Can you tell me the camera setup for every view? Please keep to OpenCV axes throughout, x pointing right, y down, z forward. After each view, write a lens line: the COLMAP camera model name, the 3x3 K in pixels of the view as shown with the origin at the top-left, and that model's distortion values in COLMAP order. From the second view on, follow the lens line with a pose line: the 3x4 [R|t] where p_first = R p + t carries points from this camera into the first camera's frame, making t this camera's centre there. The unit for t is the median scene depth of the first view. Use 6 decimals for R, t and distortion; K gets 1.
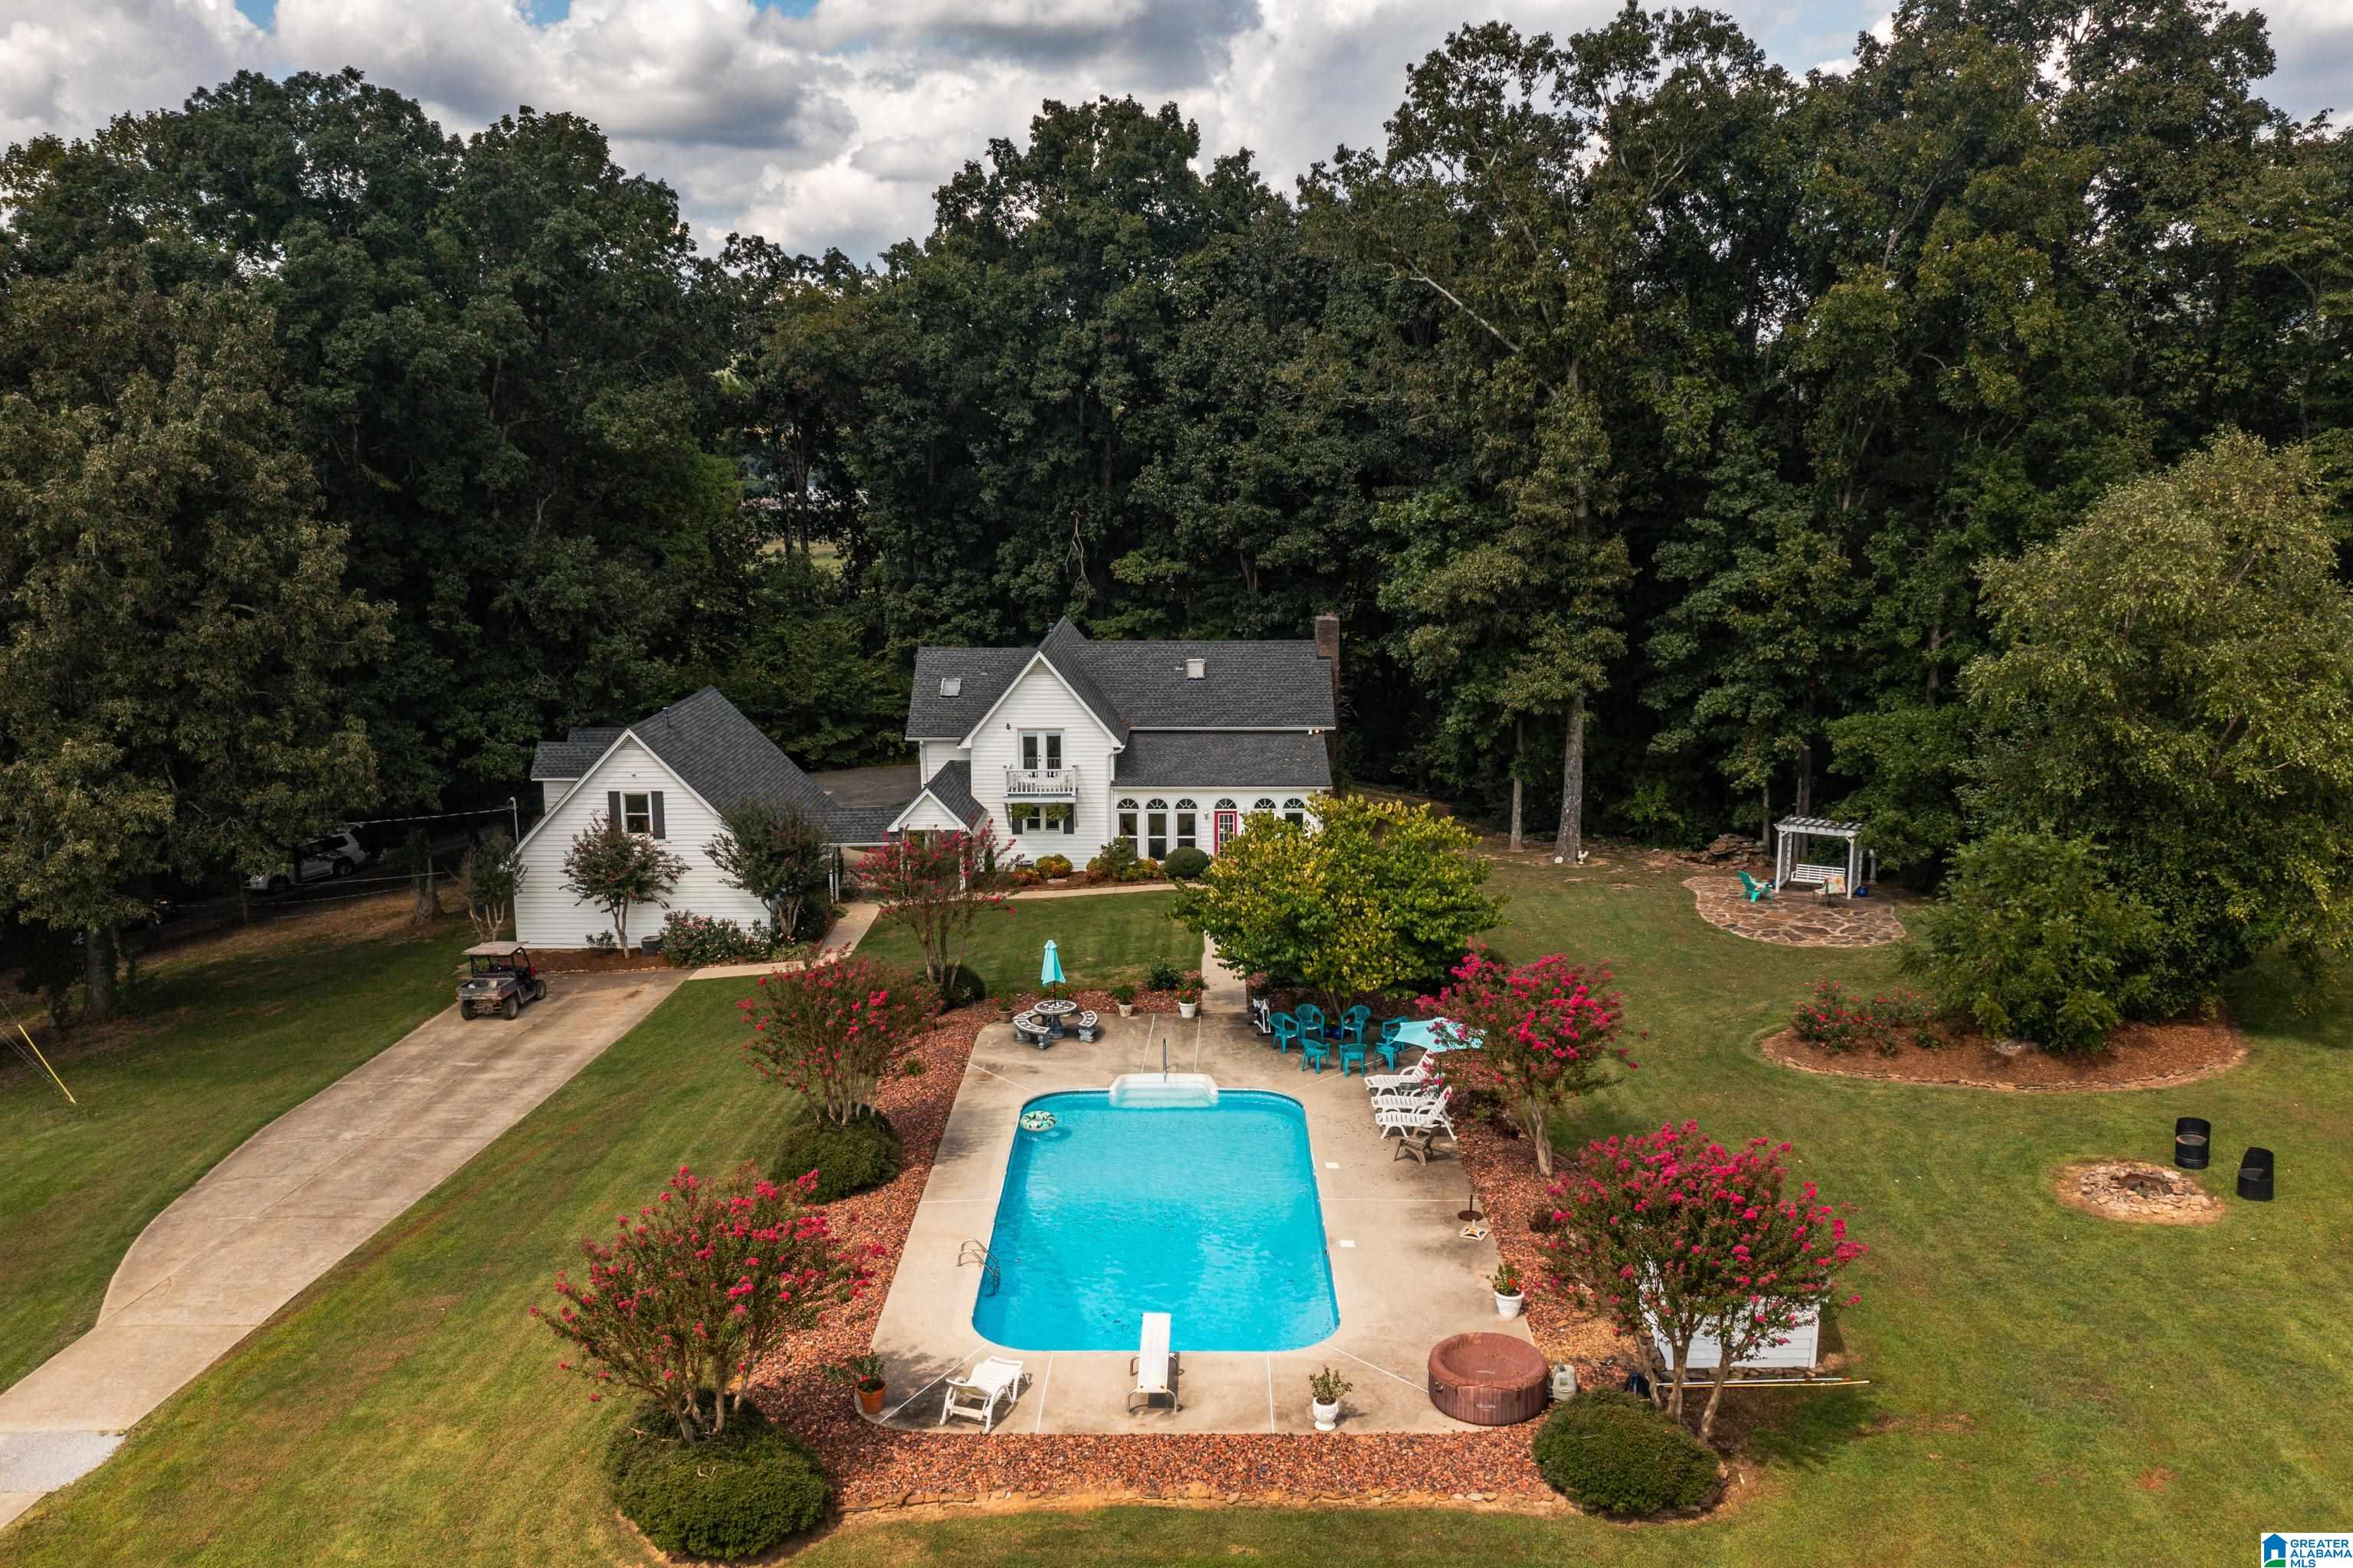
lens RADIAL K [[1847.1, 0, 1185.9], [0, 1847.1, 814.0], [0, 0, 1]] dist [-0.017448, -0.000043]
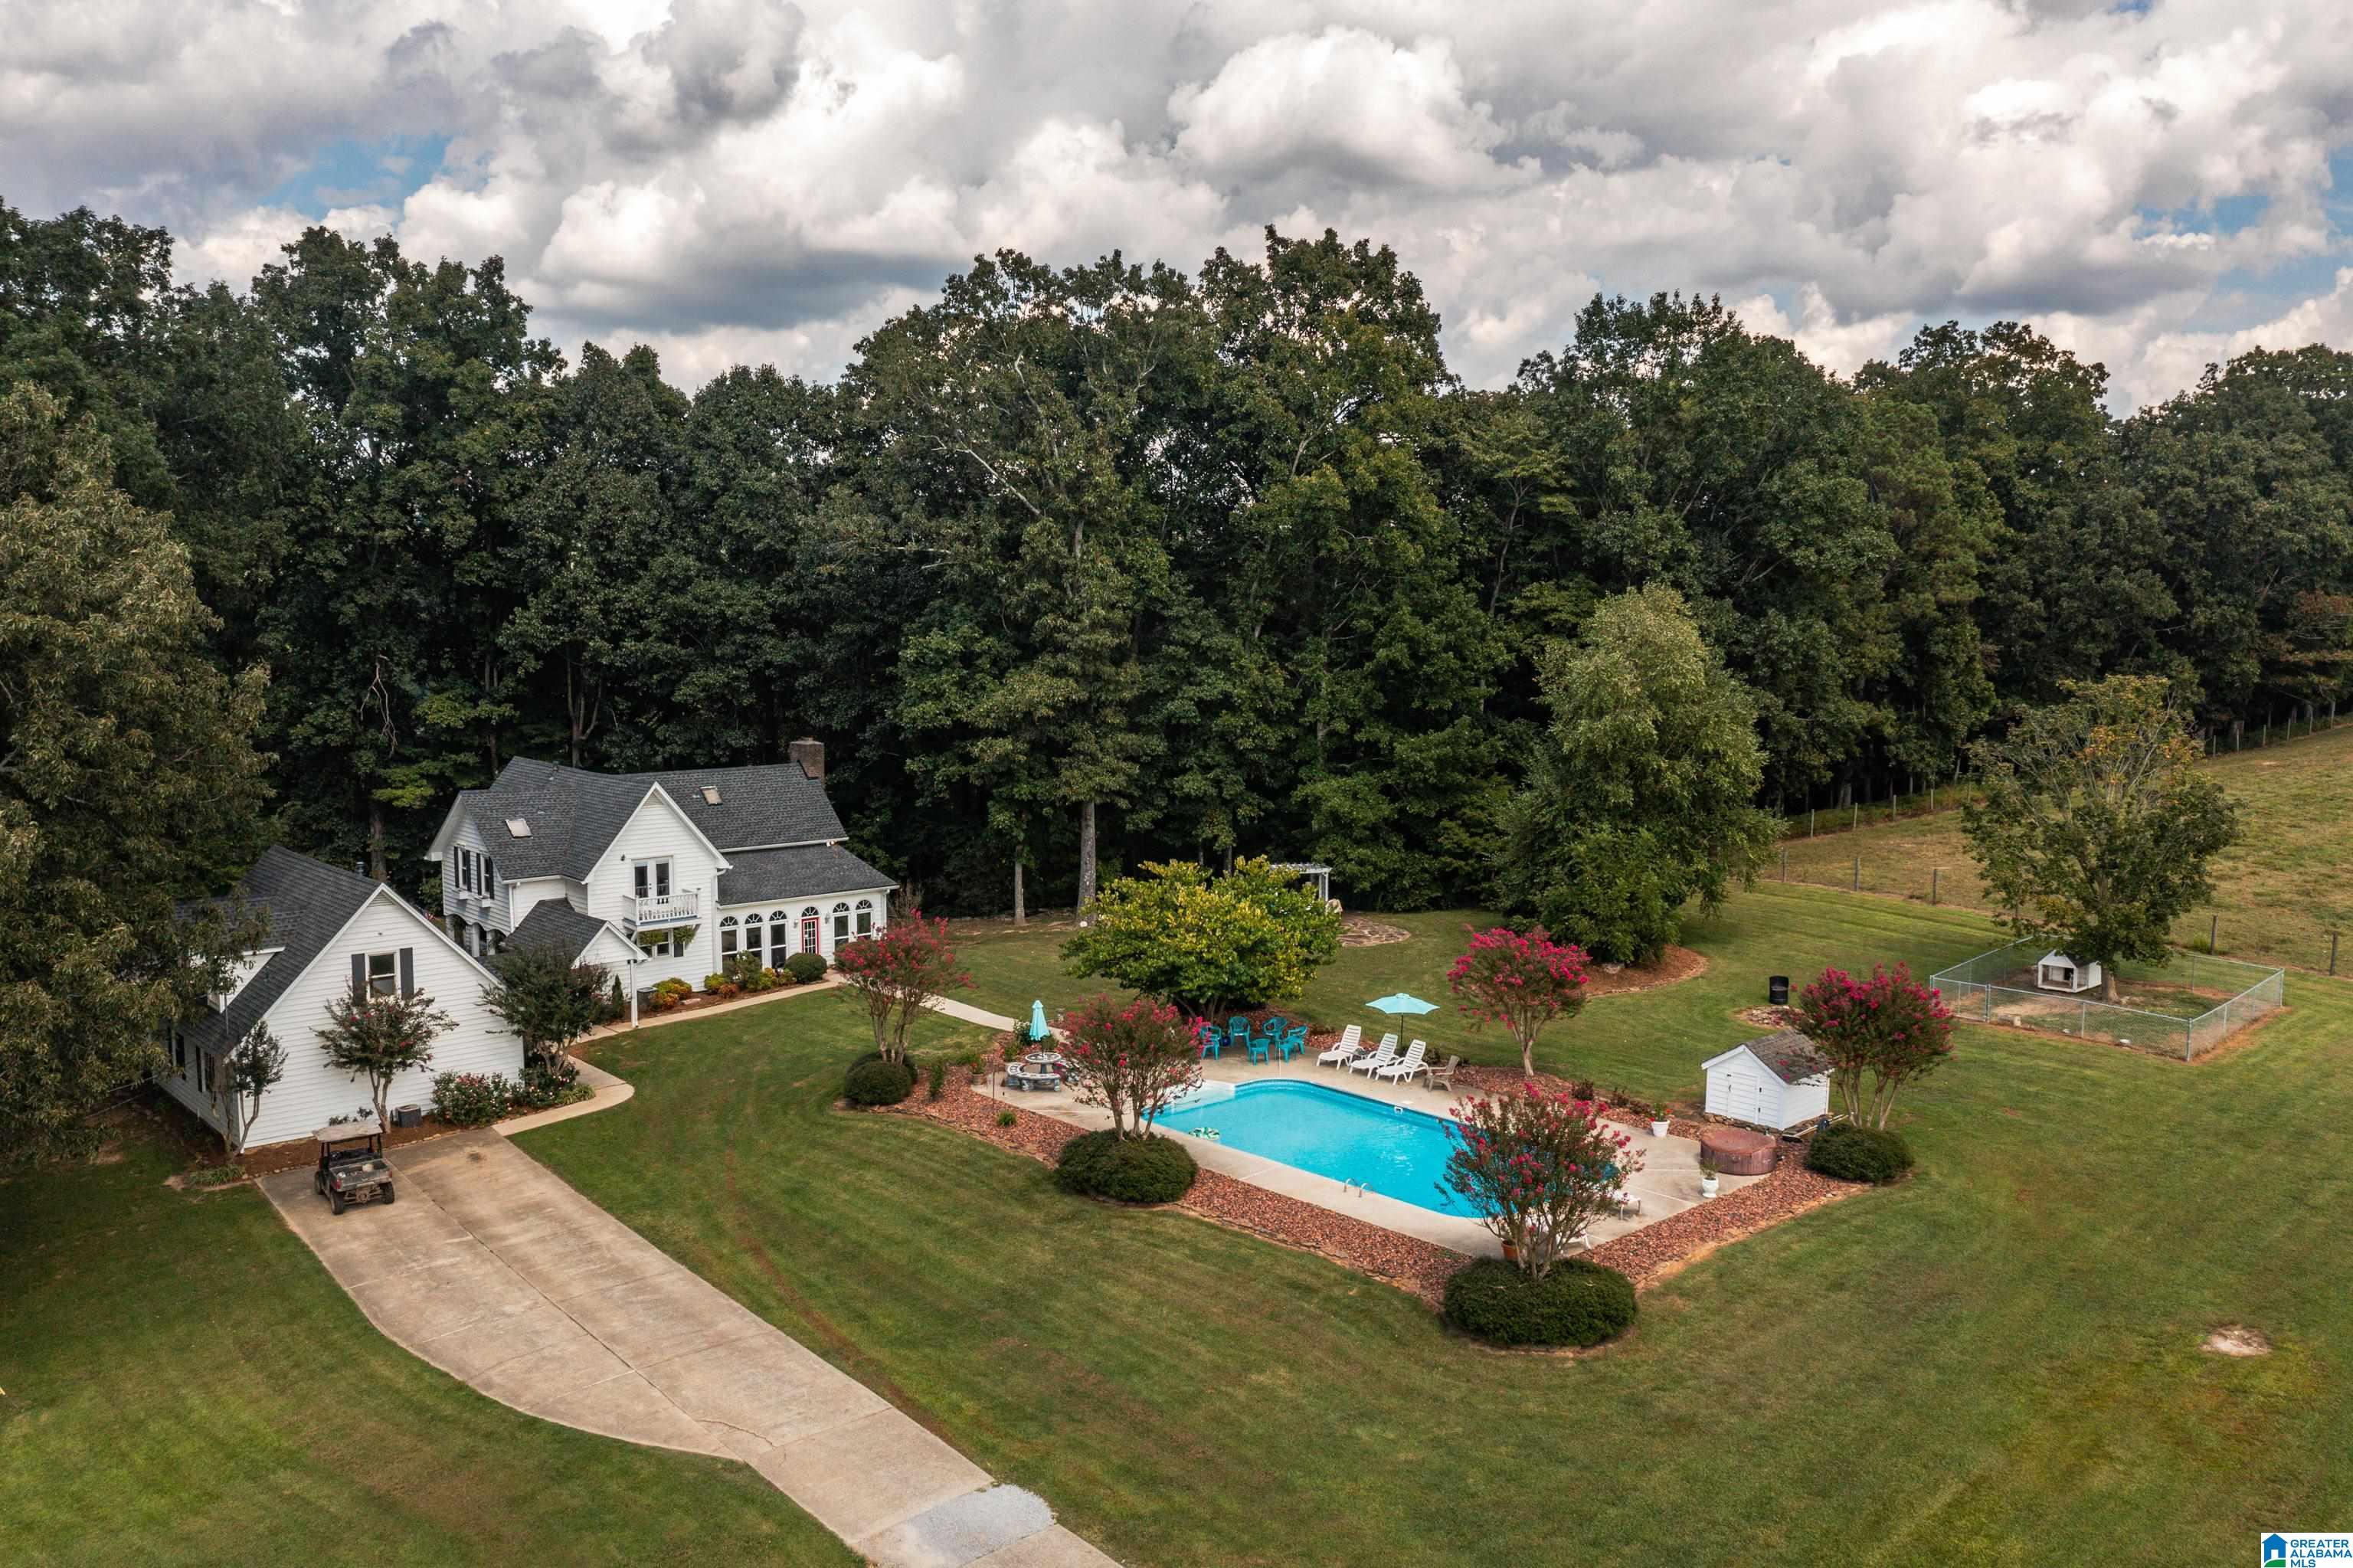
lens RADIAL K [[1847.1, 0, 1185.9], [0, 1847.1, 814.0], [0, 0, 1]] dist [-0.017448, -0.000043]
pose [[0.739984, -0.073772, 0.668566, -0.594267], [0.125806, 0.991606, -0.029828, -0.002226], [-0.660754, 0.106182, 0.743054, 0.036729]]
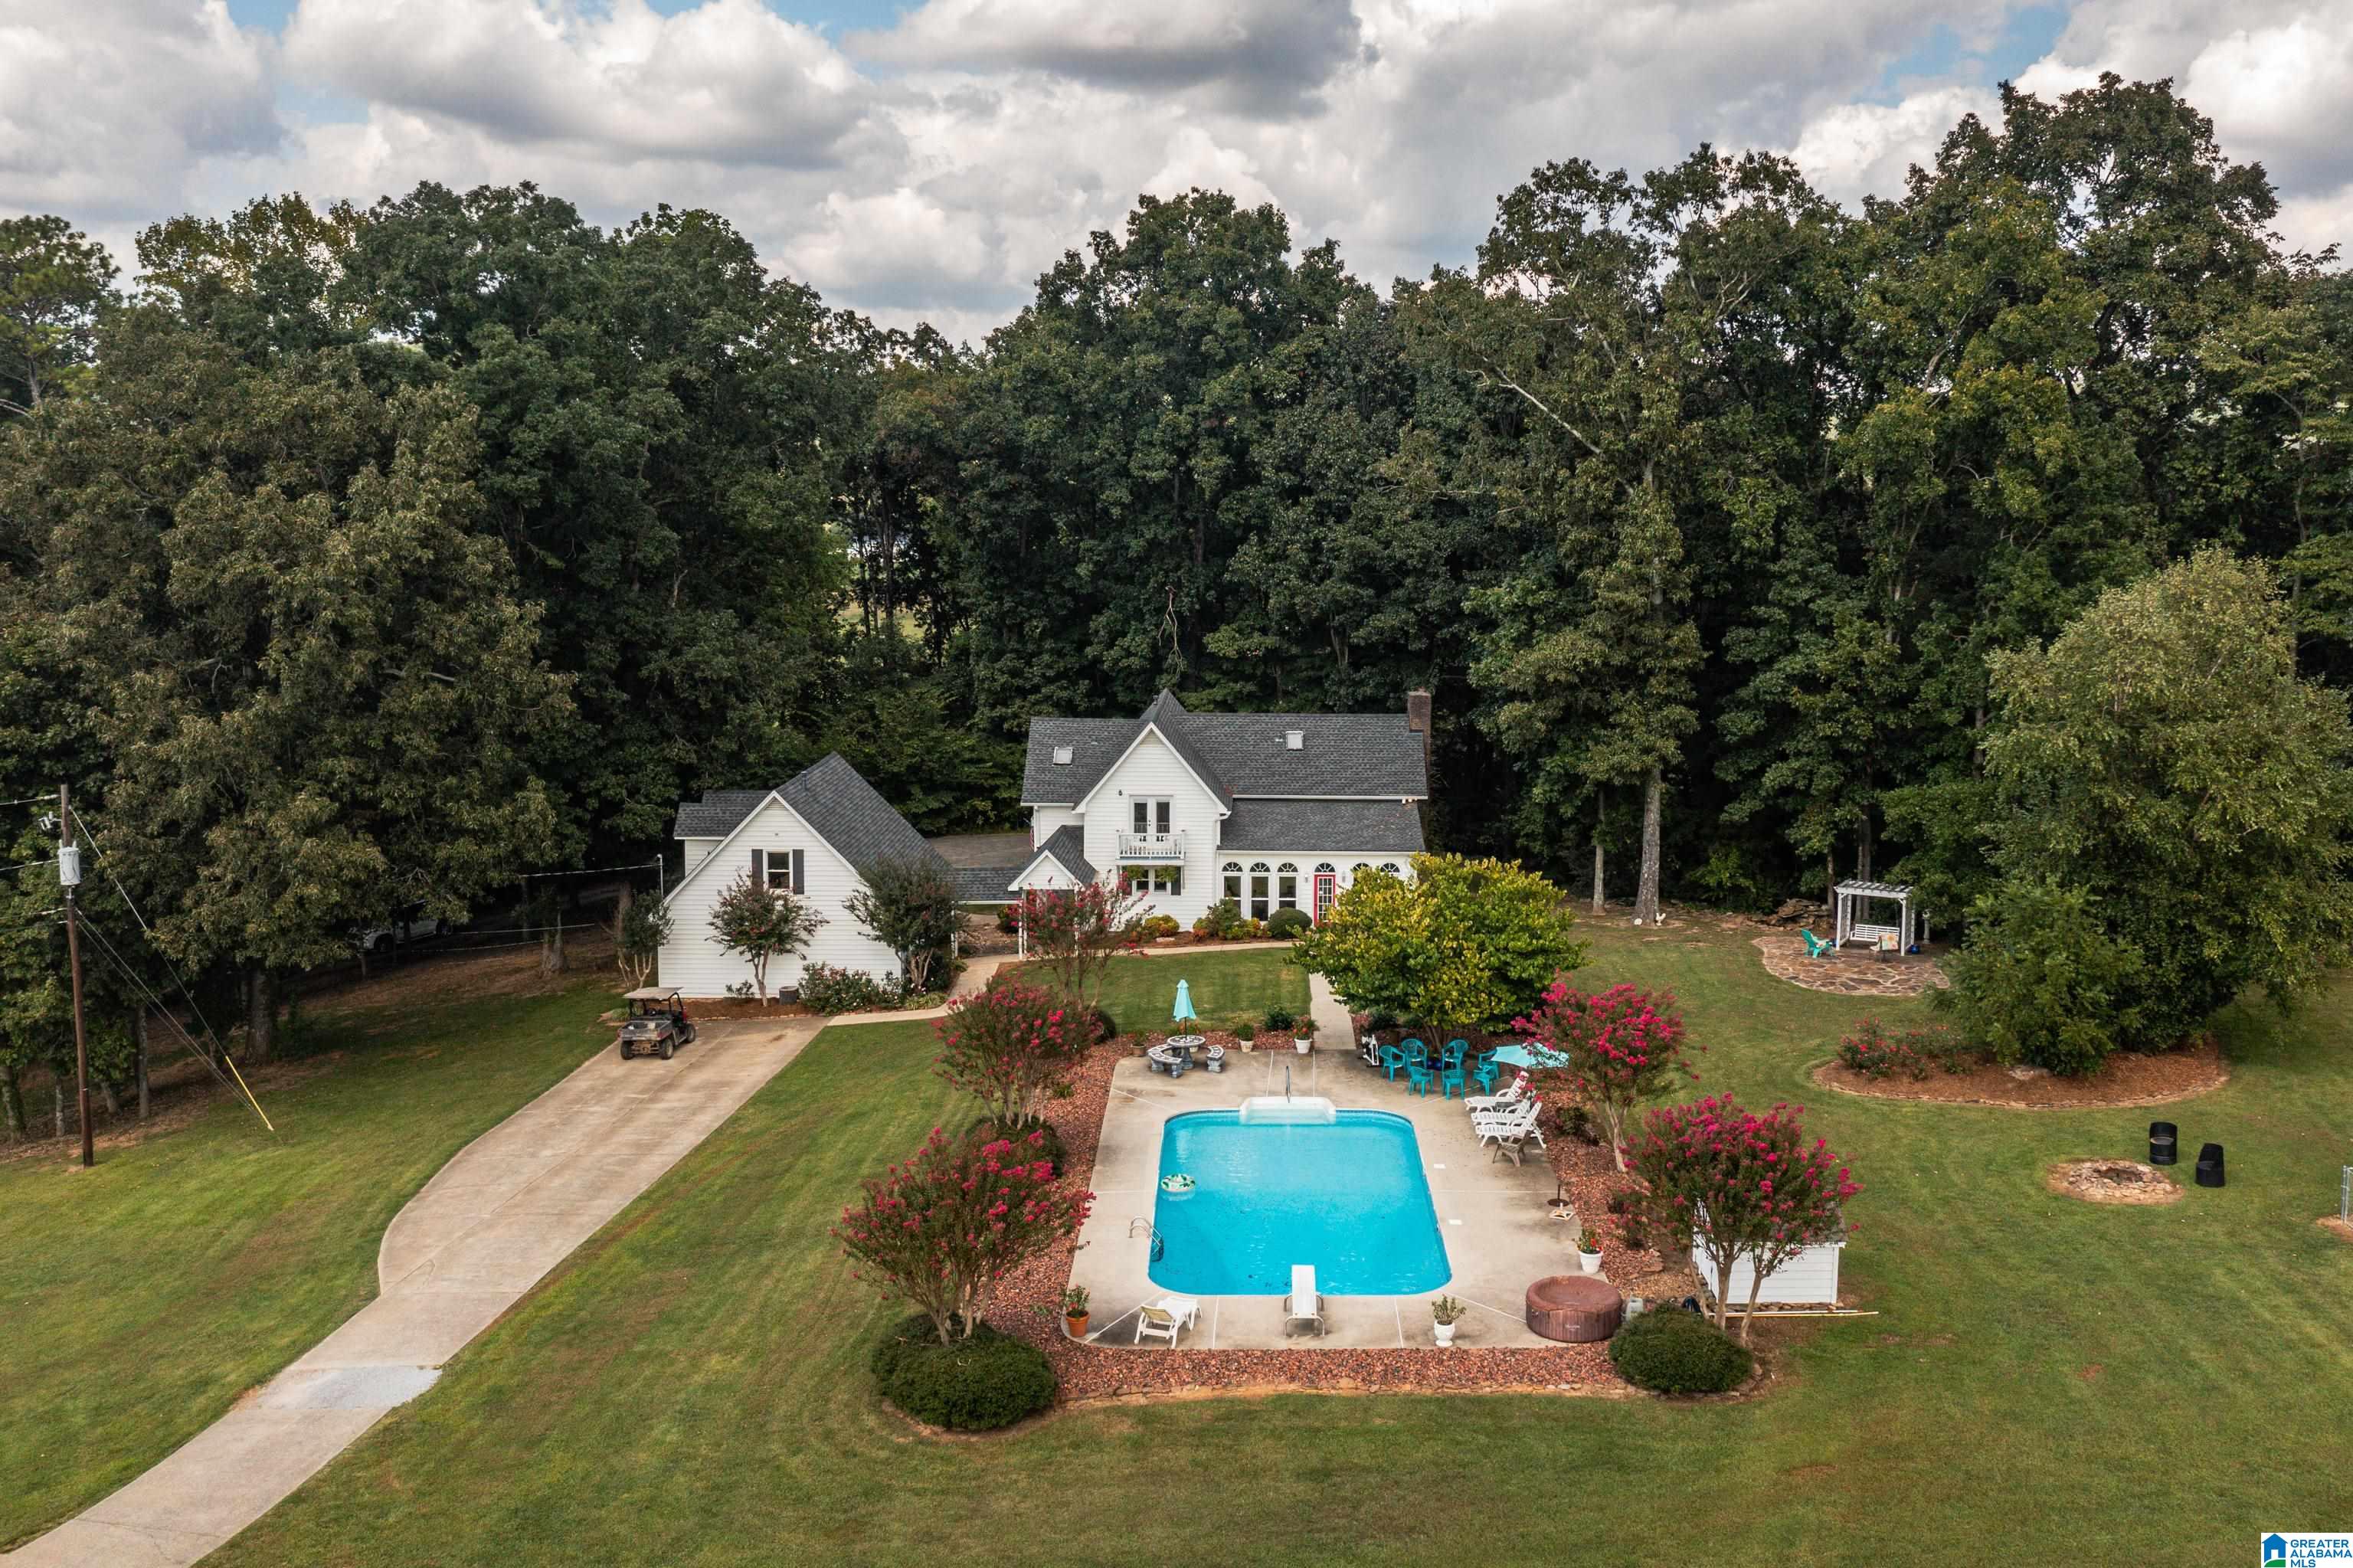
lens RADIAL K [[2031.0, 0, 1279.7], [0, 2031.0, 761.3], [0, 0, 1]] dist [-0.011352, -0.000281]
pose [[0.999772, 0.008467, 0.019584, -0.030273], [-0.007105, 0.997618, -0.068619, 0.015096], [-0.020119, 0.068464, 0.997451, -0.181522]]
